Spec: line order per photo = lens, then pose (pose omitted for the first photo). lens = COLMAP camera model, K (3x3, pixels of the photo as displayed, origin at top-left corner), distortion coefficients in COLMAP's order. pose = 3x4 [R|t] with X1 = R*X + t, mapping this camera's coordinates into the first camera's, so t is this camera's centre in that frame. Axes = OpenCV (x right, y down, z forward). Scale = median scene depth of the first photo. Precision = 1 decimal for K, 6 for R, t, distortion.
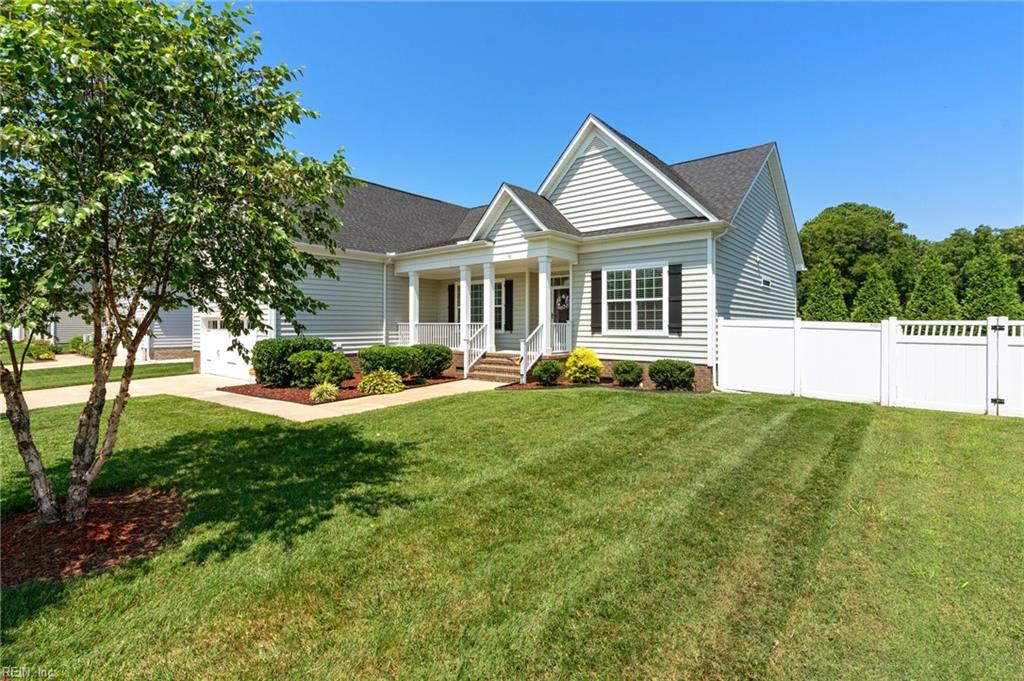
lens RADIAL K [[459.5, 0, 528.3], [0, 459.5, 325.5], [0, 0, 1]] dist [-0.010653, 0.003679]
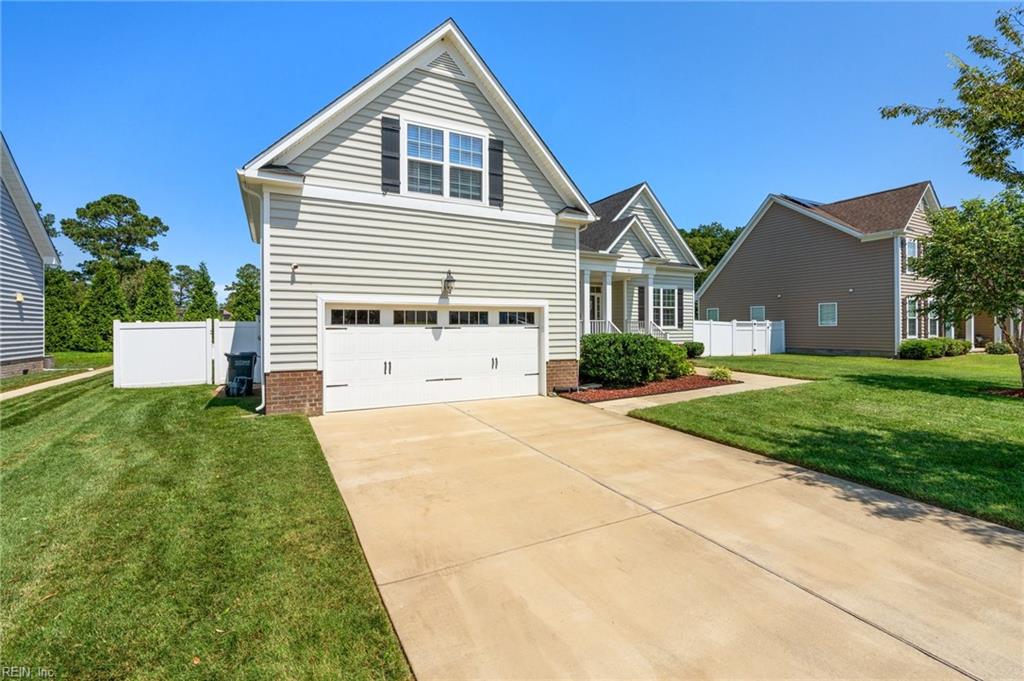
lens RADIAL K [[459.5, 0, 502.5], [0, 459.5, 330.2], [0, 0, 1]] dist [-0.010653, 0.003679]
pose [[0.412662, -0.006686, 0.910860, -1.426826], [0.004067, 0.999977, 0.005497, 0.013207], [-0.910875, 0.001436, 0.412679, 0.809419]]
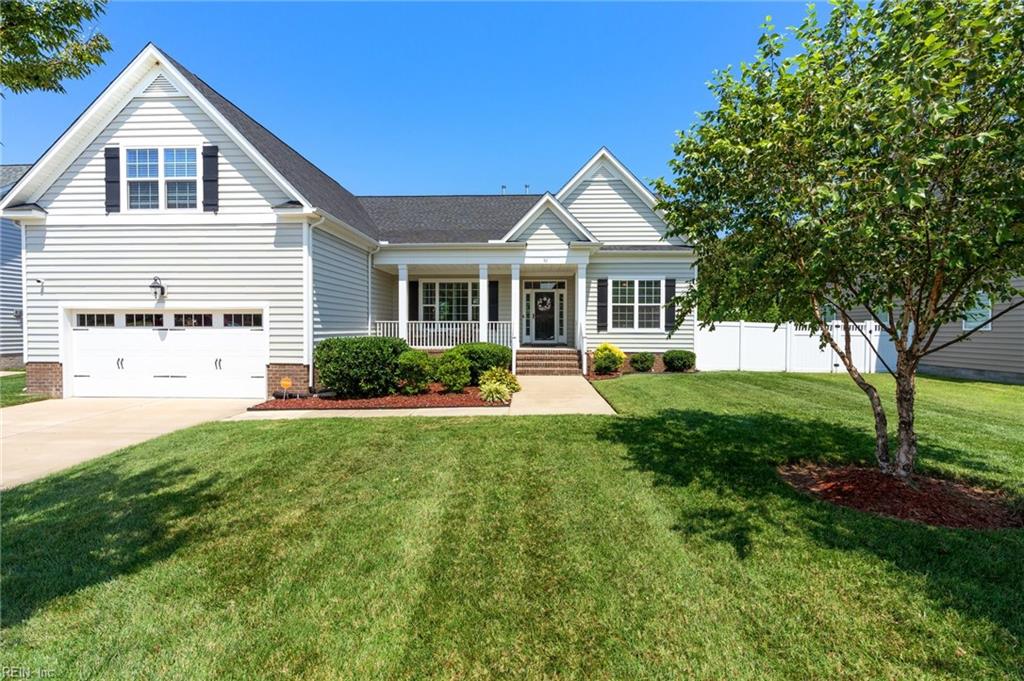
lens RADIAL K [[459.5, 0, 510.2], [0, 459.5, 341.3], [0, 0, 1]] dist [-0.010653, 0.003679]
pose [[0.802739, -0.014728, 0.596149, -0.777221], [-0.000081, 0.999692, 0.024807, 0.014255], [-0.596330, -0.019962, 0.802491, 0.179716]]
